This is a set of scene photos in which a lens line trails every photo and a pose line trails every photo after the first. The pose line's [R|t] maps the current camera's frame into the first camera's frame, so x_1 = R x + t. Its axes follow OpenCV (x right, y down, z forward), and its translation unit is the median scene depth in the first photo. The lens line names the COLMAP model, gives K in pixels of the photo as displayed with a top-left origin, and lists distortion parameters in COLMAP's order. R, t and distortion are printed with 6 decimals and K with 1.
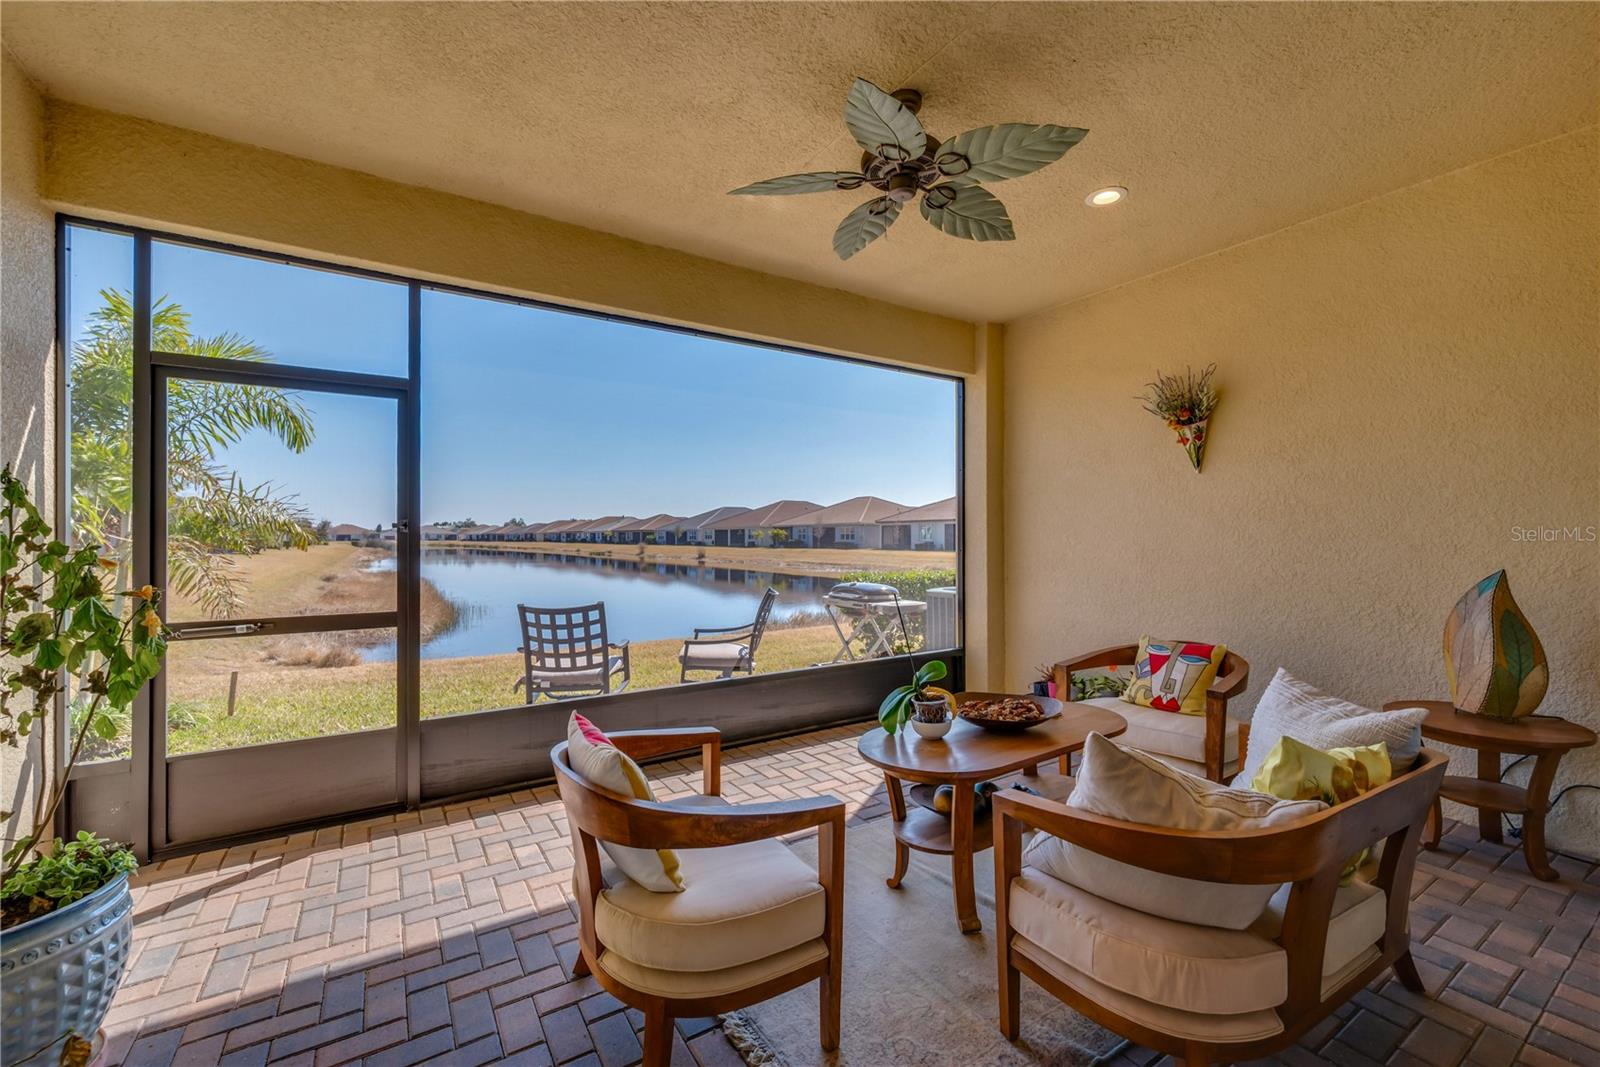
lens RADIAL K [[670.9, 0, 795.0], [0, 670.9, 529.5], [0, 0, 1]] dist [-0.002808, -0.000015]
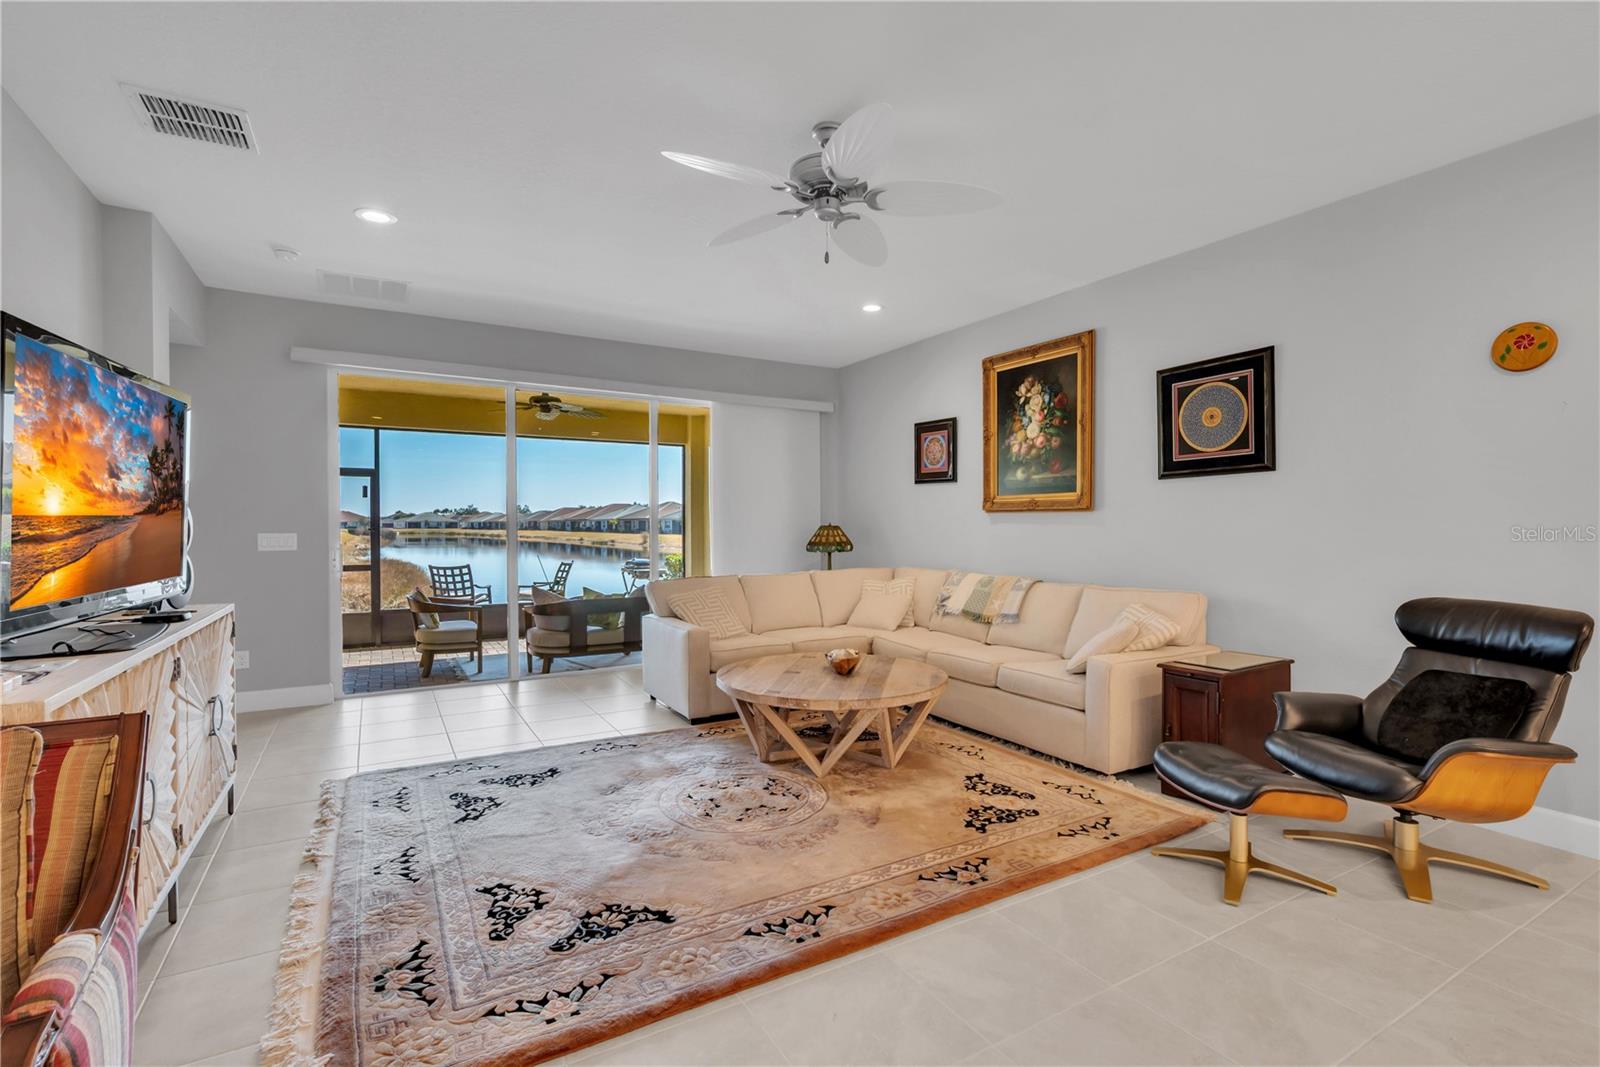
lens RADIAL K [[727.6, 0, 793.7], [0, 727.6, 529.0], [0, 0, 1]] dist [0.000400, -0.000071]
pose [[0.999339, 0.004145, -0.036103, 0.796569], [-0.003589, 0.999874, 0.015443, -0.039741], [0.036163, -0.015303, 0.999229, -1.214187]]
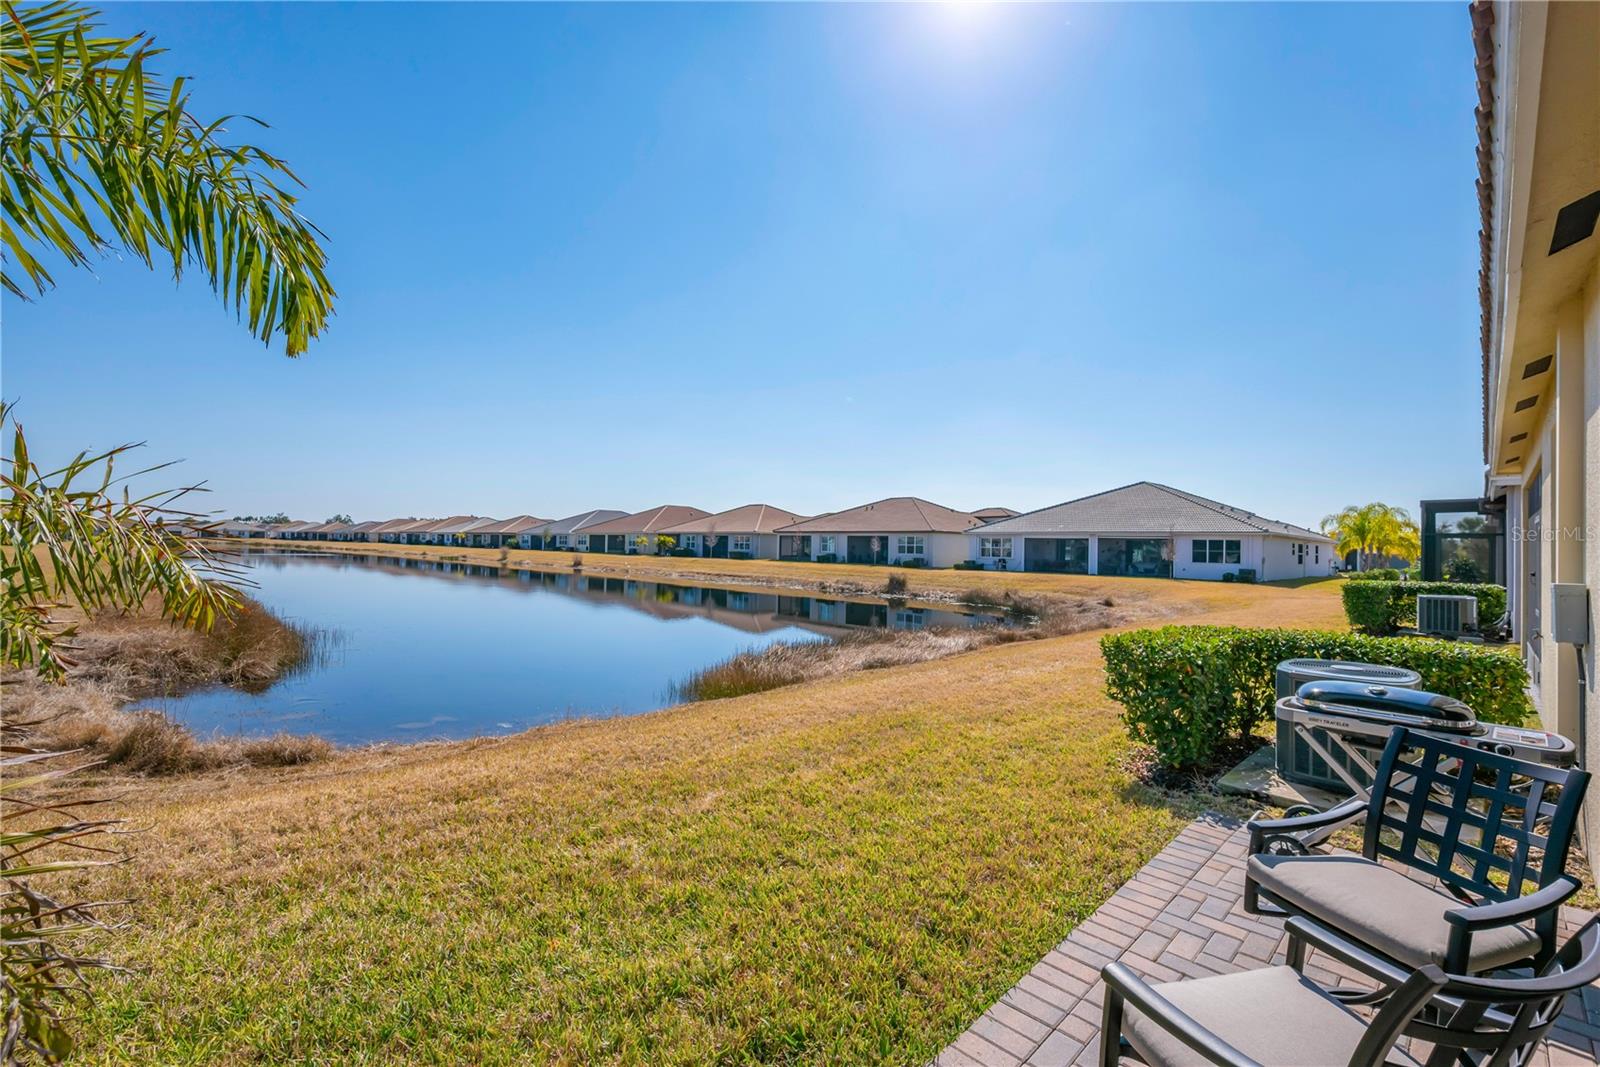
lens RADIAL K [[691.8, 0, 802.6], [0, 691.8, 542.3], [0, 0, 1]] dist [-0.001209, -0.000531]
pose [[0.980473, 0.026259, 0.194891, -0.715414], [-0.027325, 0.999623, 0.002784, 0.006489], [-0.194744, -0.008055, 0.980821, 0.864242]]
